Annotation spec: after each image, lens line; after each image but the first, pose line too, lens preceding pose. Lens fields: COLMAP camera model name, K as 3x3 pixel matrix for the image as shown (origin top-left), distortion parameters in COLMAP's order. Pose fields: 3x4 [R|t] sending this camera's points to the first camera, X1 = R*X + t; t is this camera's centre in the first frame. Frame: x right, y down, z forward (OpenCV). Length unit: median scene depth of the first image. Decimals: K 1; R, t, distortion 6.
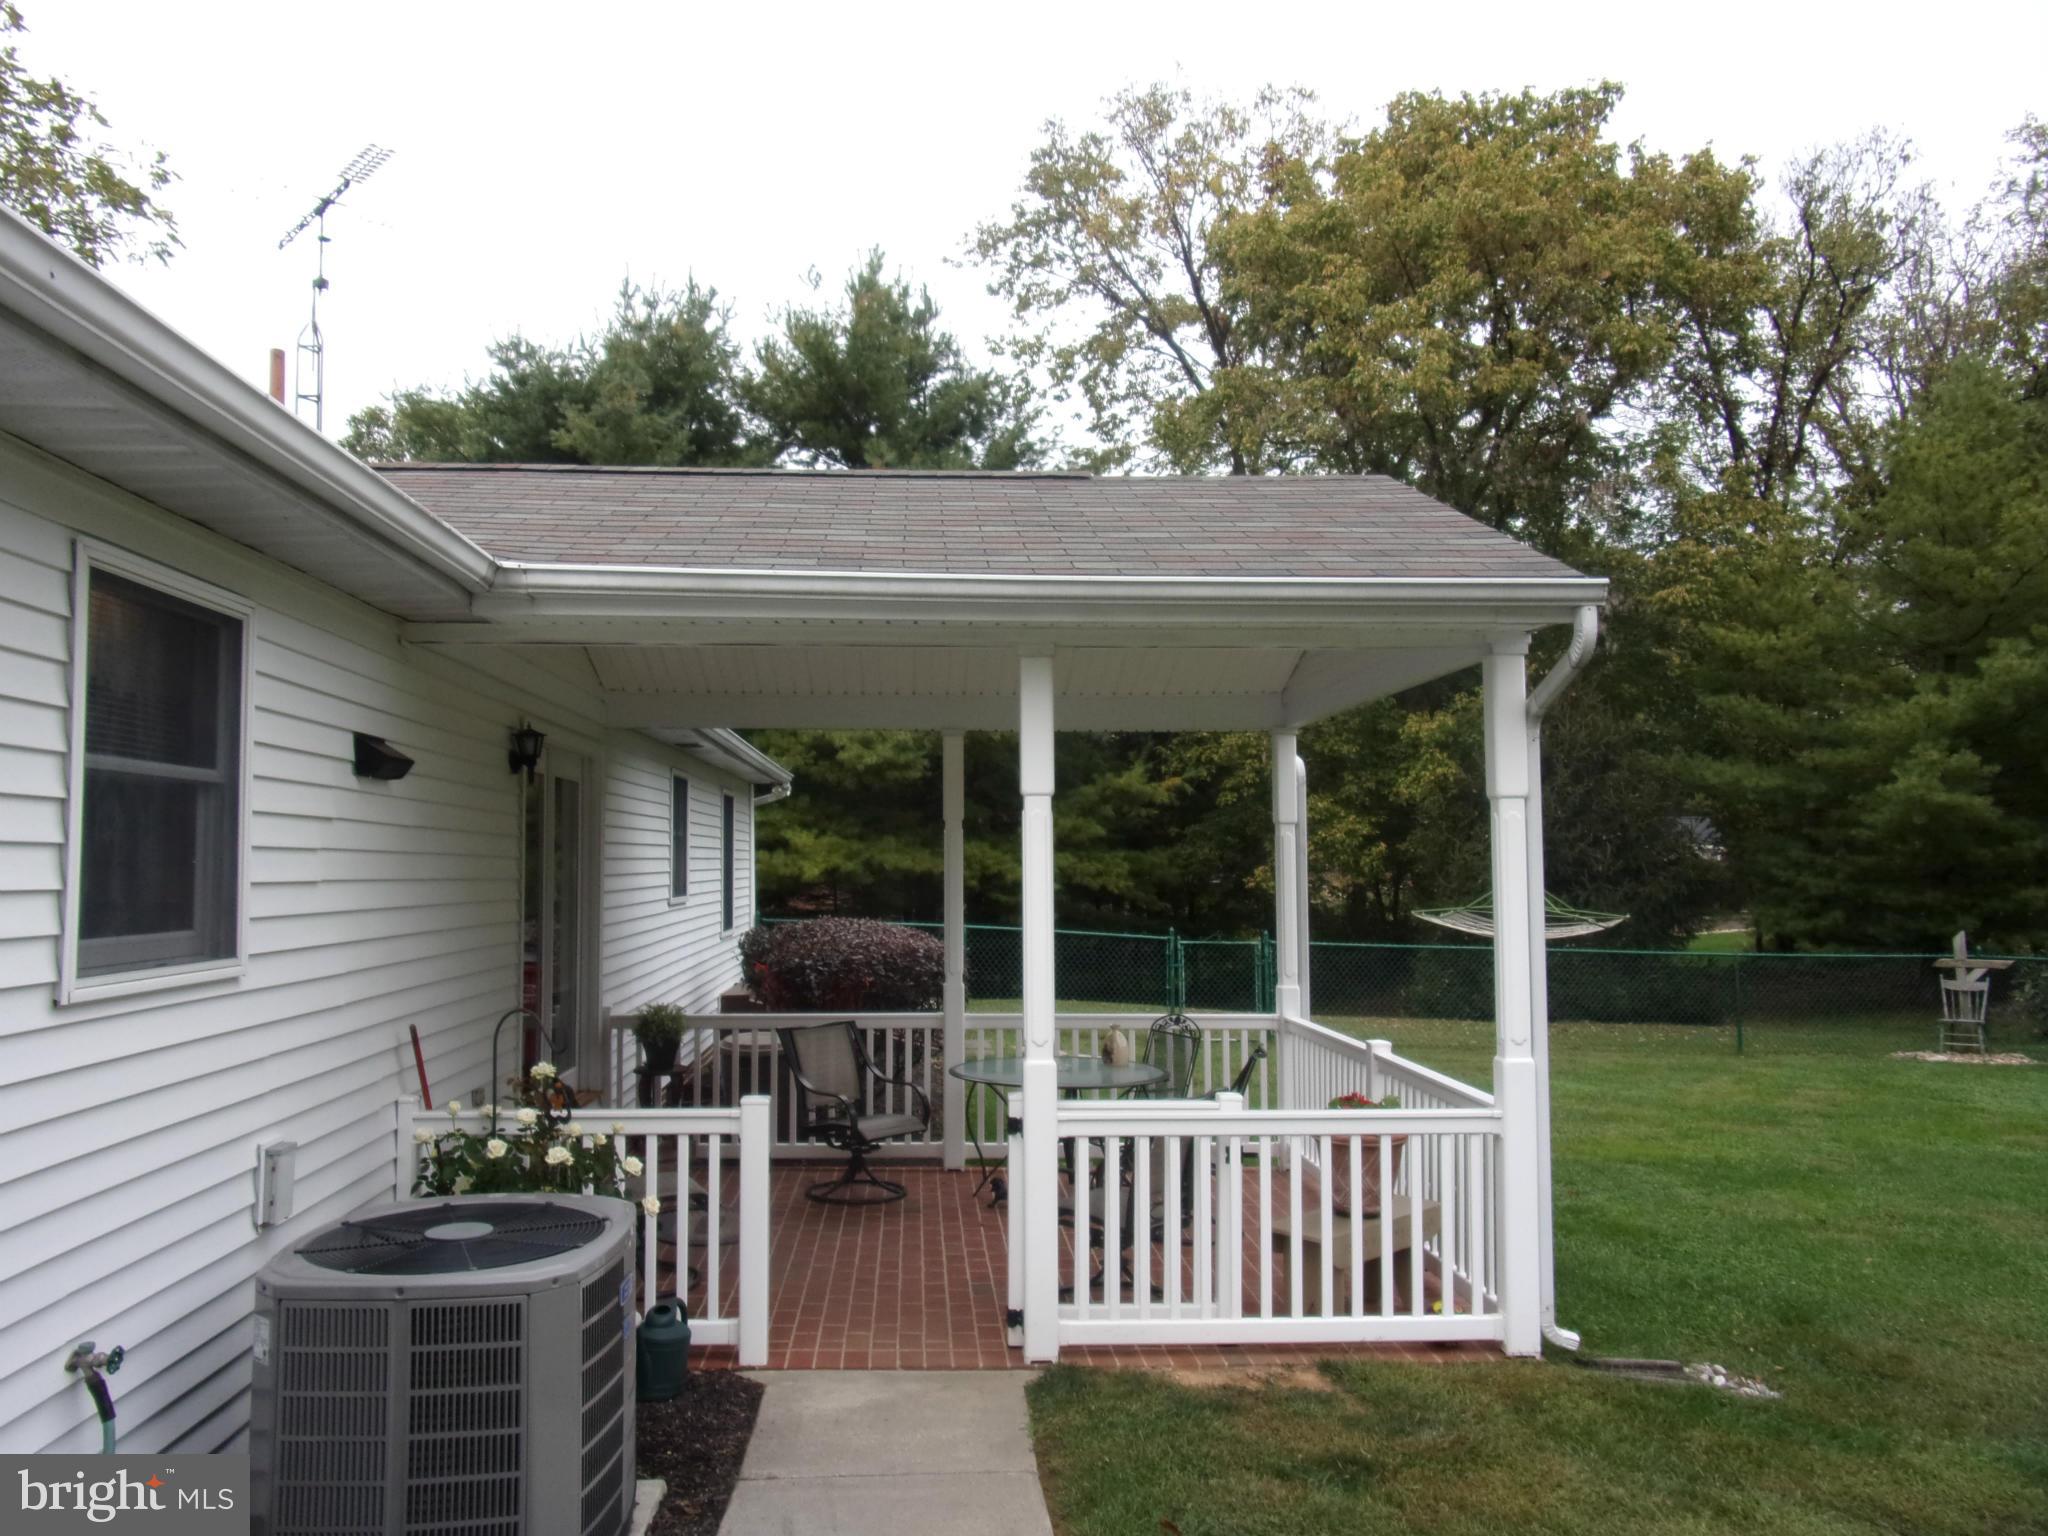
lens RADIAL K [[1493.9, 0, 975.4], [0, 1493.9, 764.7], [0, 0, 1]] dist [-0.059216, -0.000191]
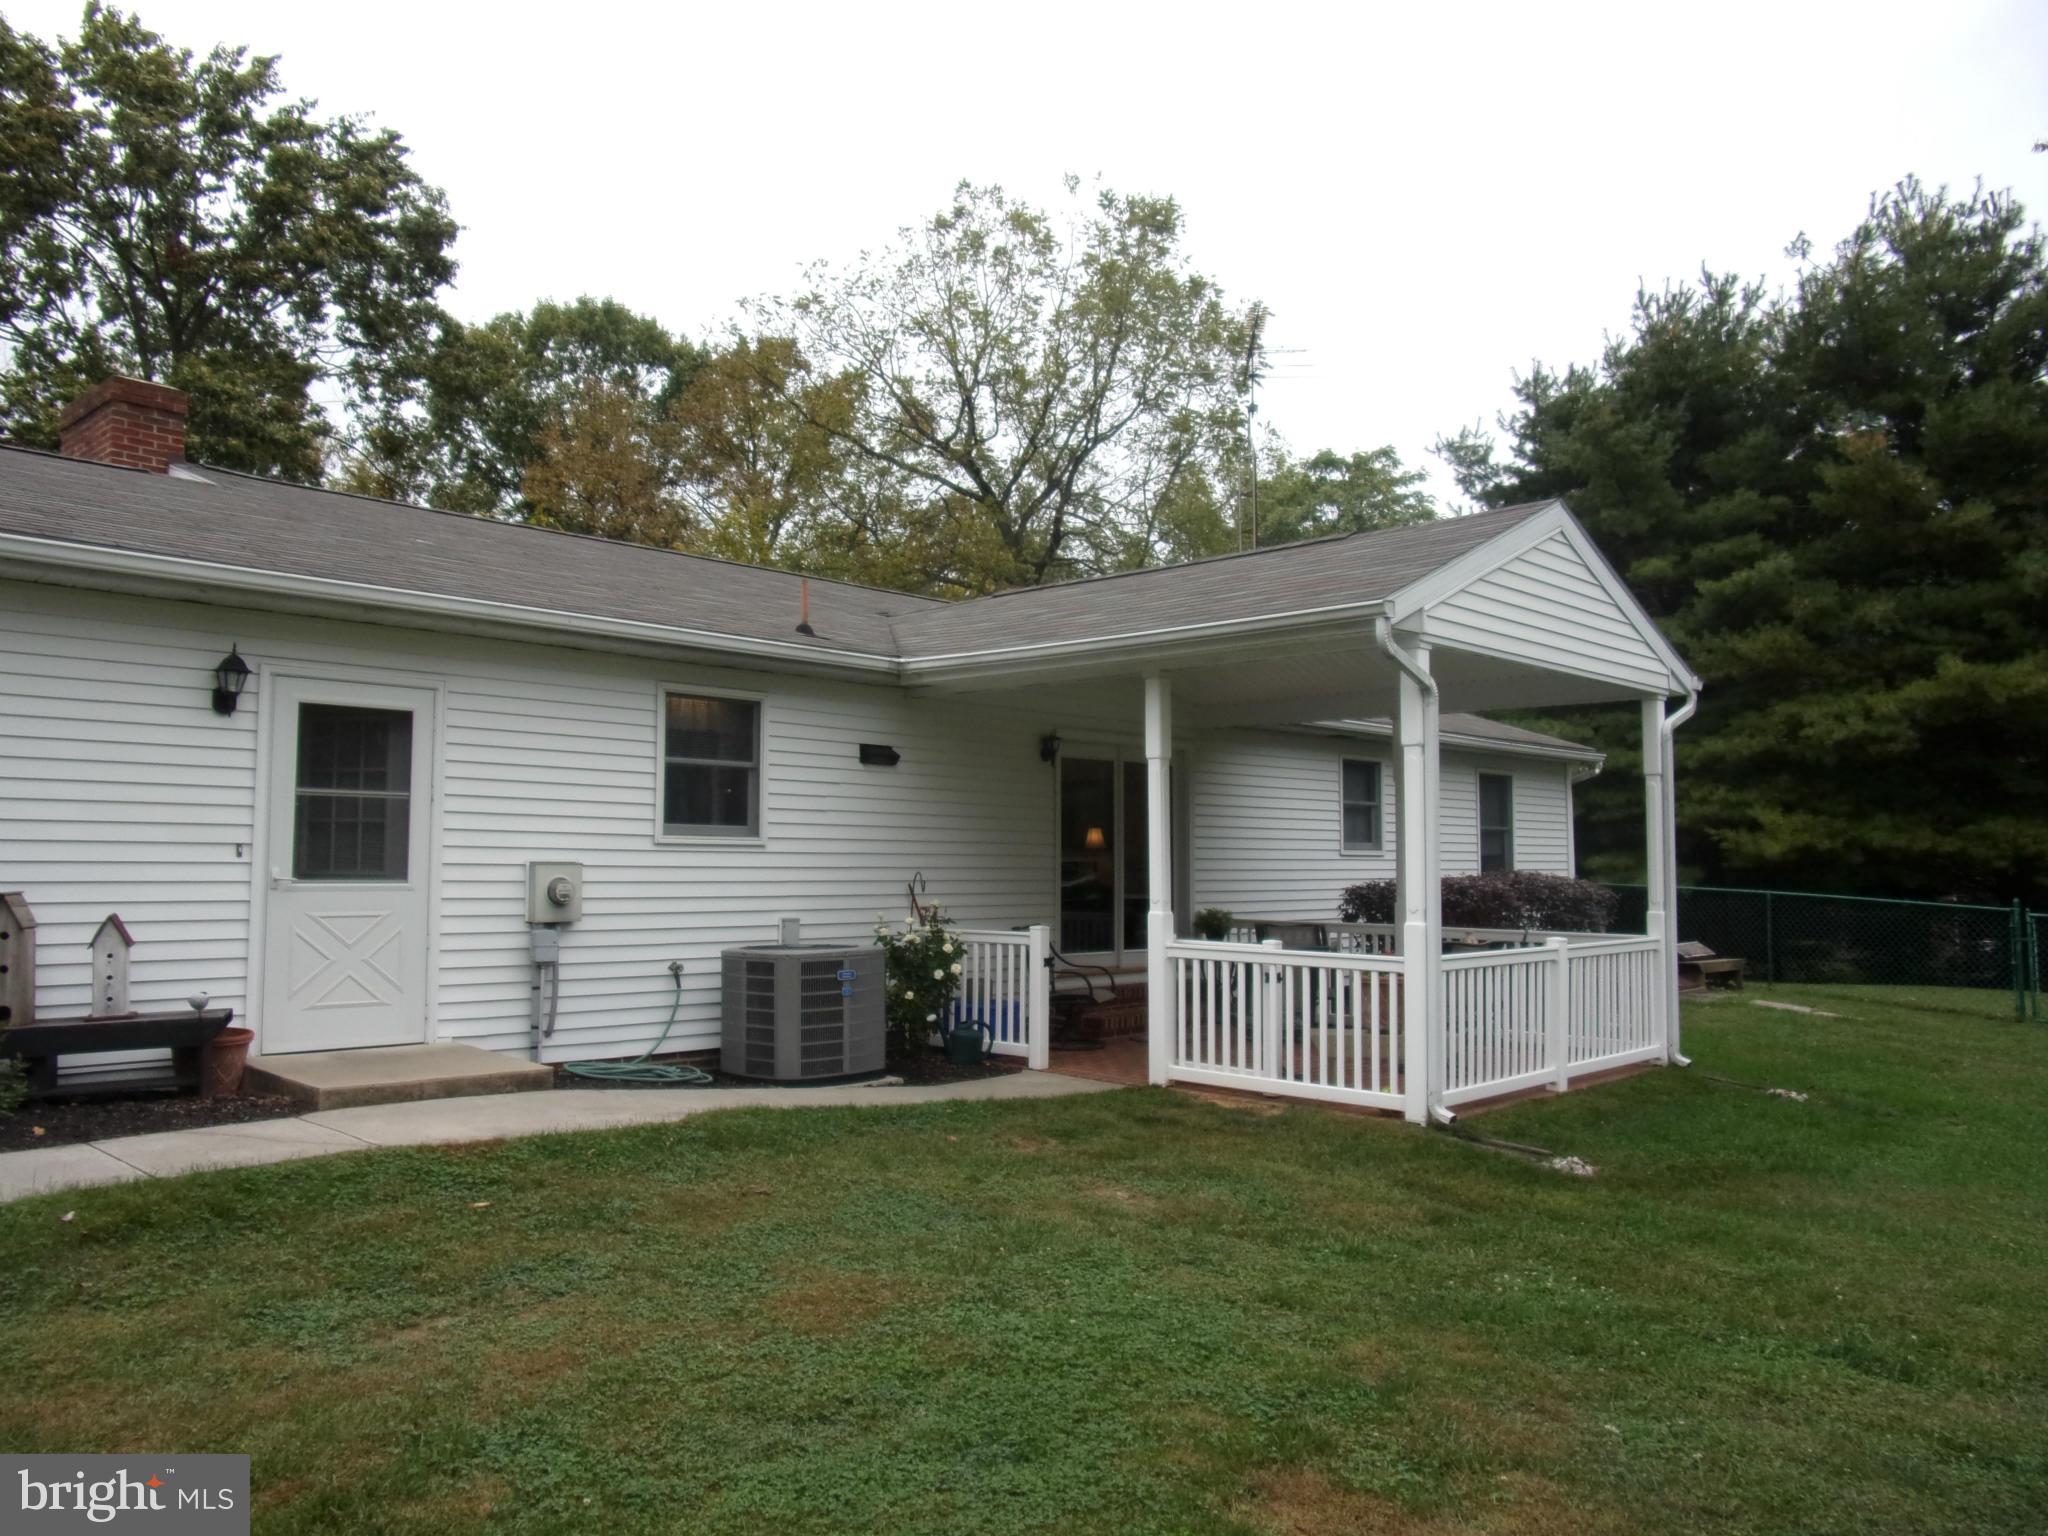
lens RADIAL K [[1516.7, 0, 1011.4], [0, 1516.7, 763.7], [0, 0, 1]] dist [-0.082903, 0.162431]
pose [[0.689930, -0.041419, -0.722690, 1.209645], [0.040894, 0.998997, -0.018214, 0.051780], [0.722720, -0.016988, 0.690932, -0.337505]]
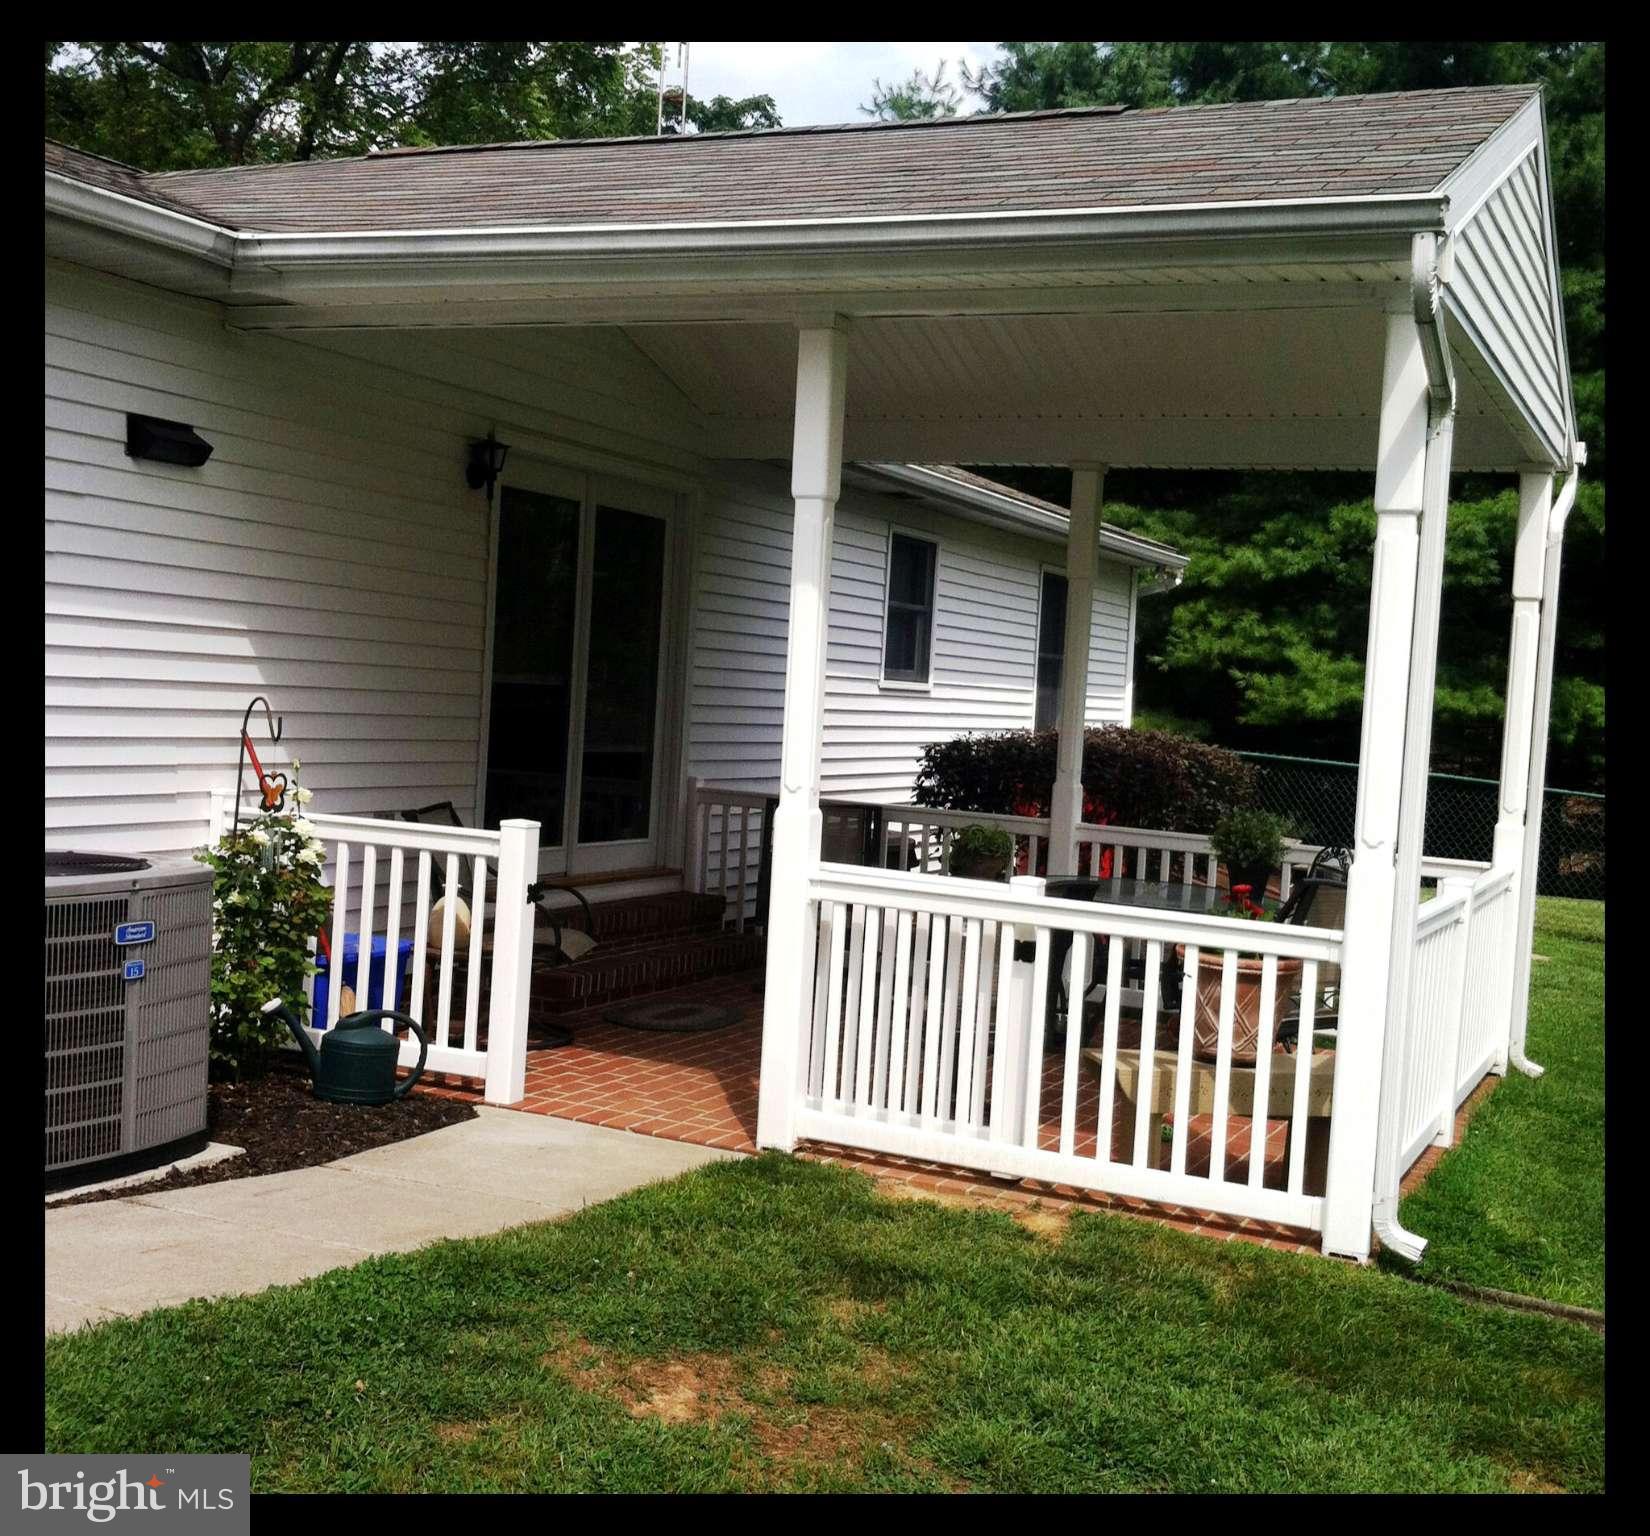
lens RADIAL K [[1948.7, 0, 843.1], [0, 1948.7, 813.0], [0, 0, 1]] dist [-0.035776, -0.041417]
pose [[0.894680, 0.086643, -0.438225, 0.560600], [-0.035468, 0.991691, 0.123660, 0.061753], [0.445298, -0.095093, 0.890319, 0.014398]]
